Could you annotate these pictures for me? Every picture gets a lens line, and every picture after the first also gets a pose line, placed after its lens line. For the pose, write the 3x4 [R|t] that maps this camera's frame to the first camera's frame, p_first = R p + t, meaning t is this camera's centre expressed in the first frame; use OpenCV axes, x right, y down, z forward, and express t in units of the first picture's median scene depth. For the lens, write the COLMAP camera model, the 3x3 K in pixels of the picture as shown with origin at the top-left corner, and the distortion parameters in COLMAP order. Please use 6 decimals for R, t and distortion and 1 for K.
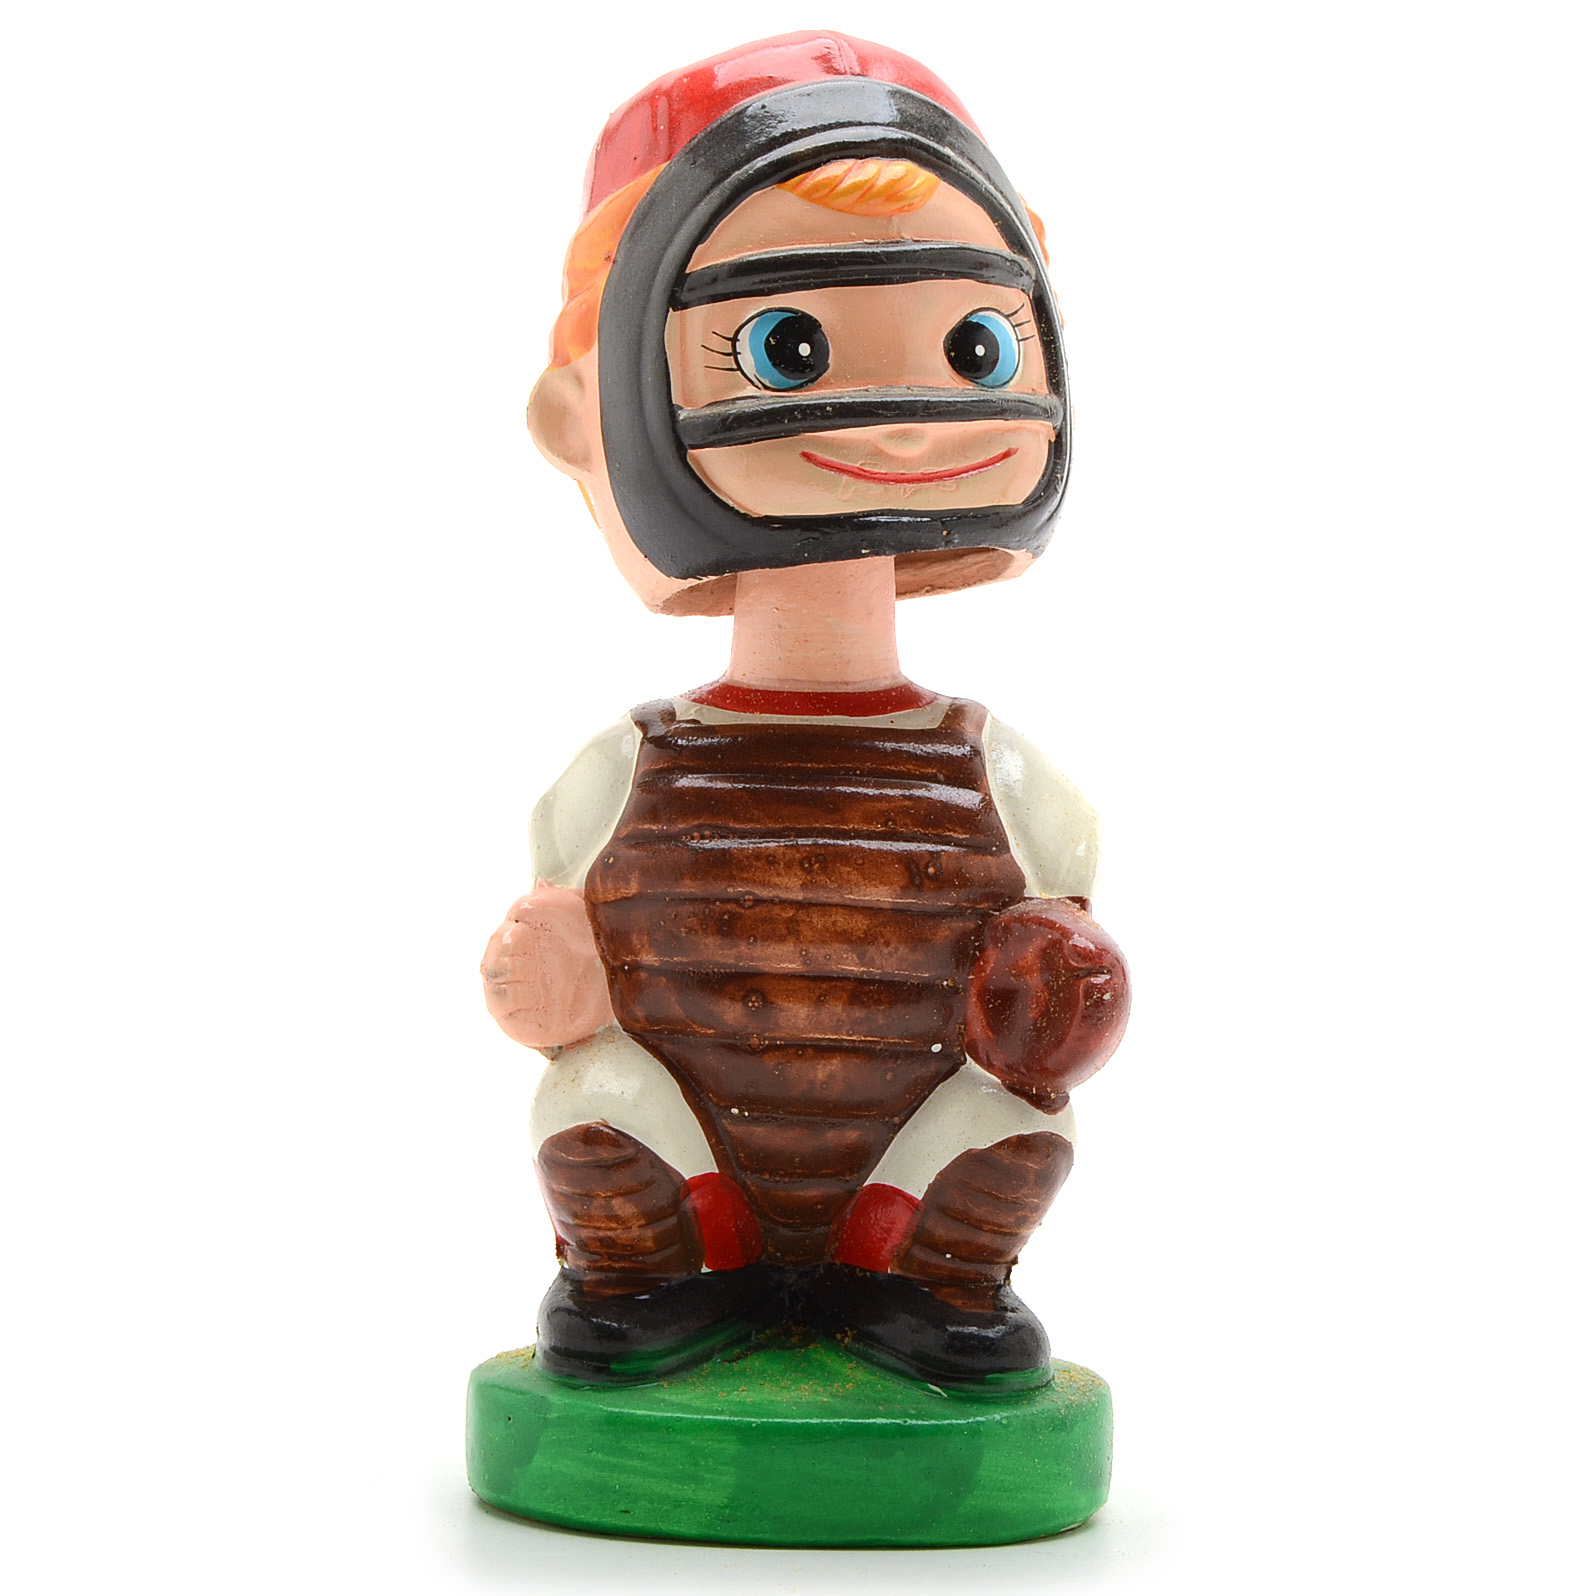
lens RADIAL K [[6726.5, 0, 795.8], [0, 6726.5, 799.7], [0, 0, 1]] dist [0.432002, 0.000000]
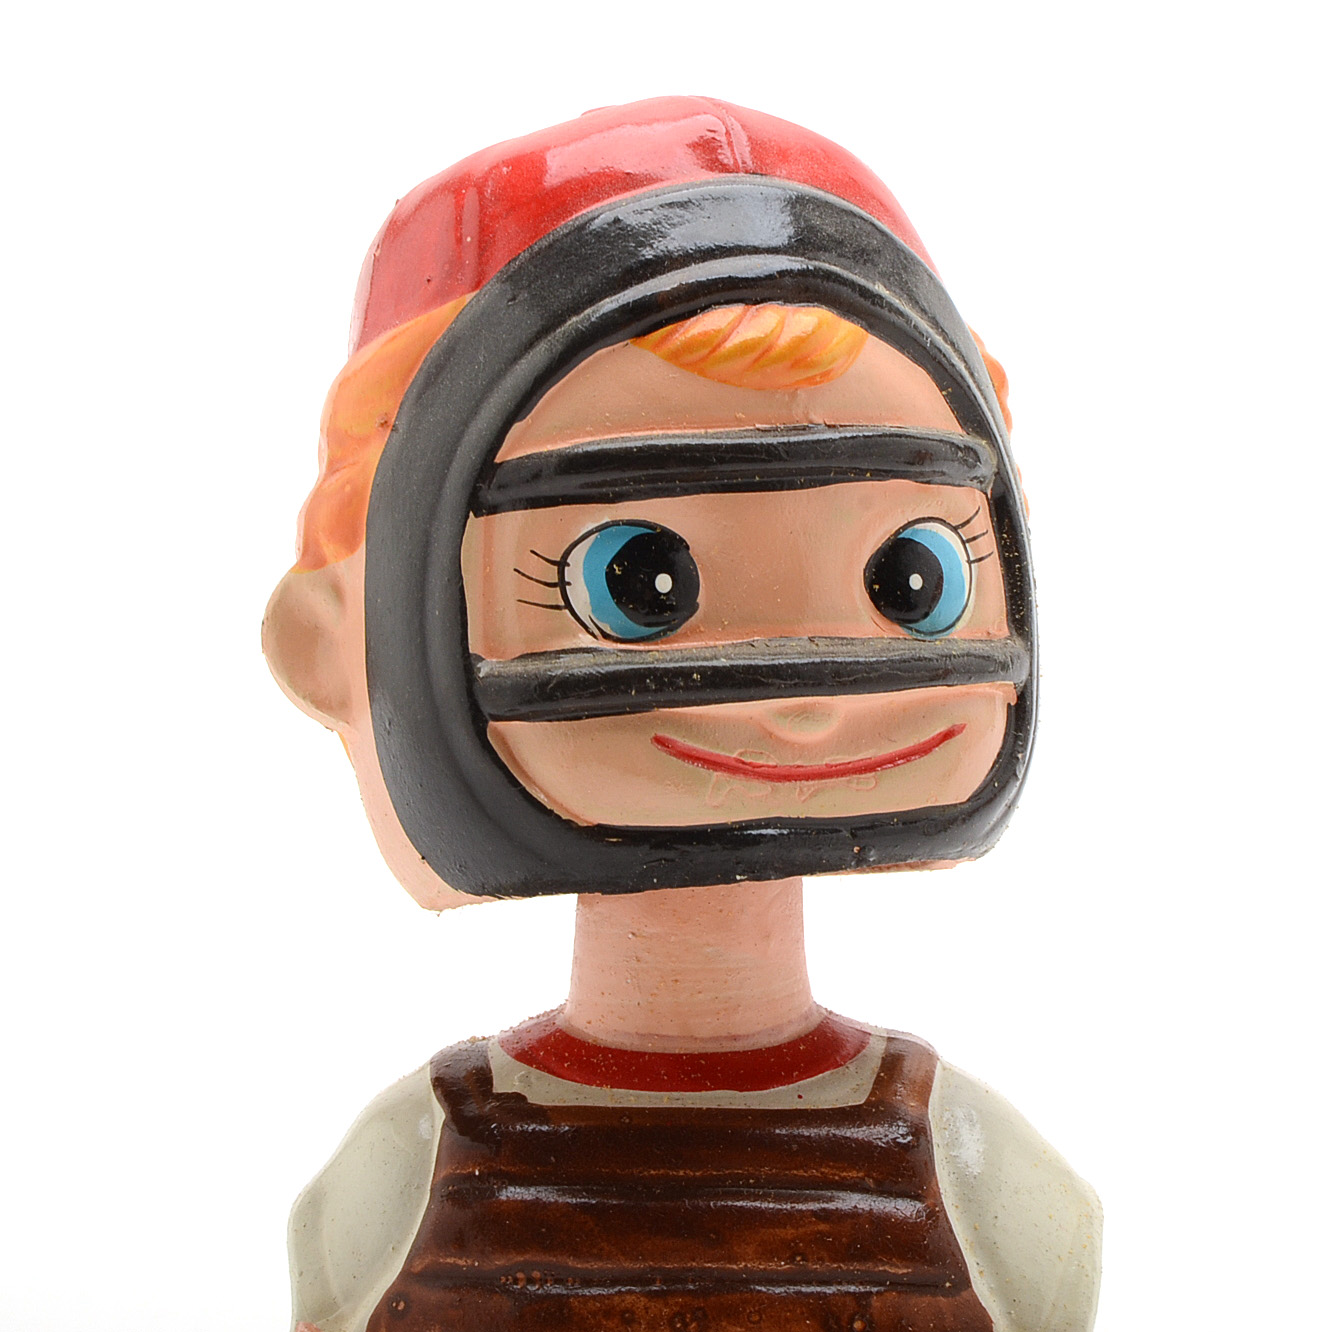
lens RADIAL K [[5613.9, 0, 668.0], [0, 5613.9, 664.8], [0, 0, 1]] dist [0.432002, 0.000000]
pose [[0.999256, 0.035992, 0.013879, -0.005842], [-0.036910, 0.996661, 0.072829, -0.099154], [-0.011211, -0.073287, 0.997248, 0.422921]]
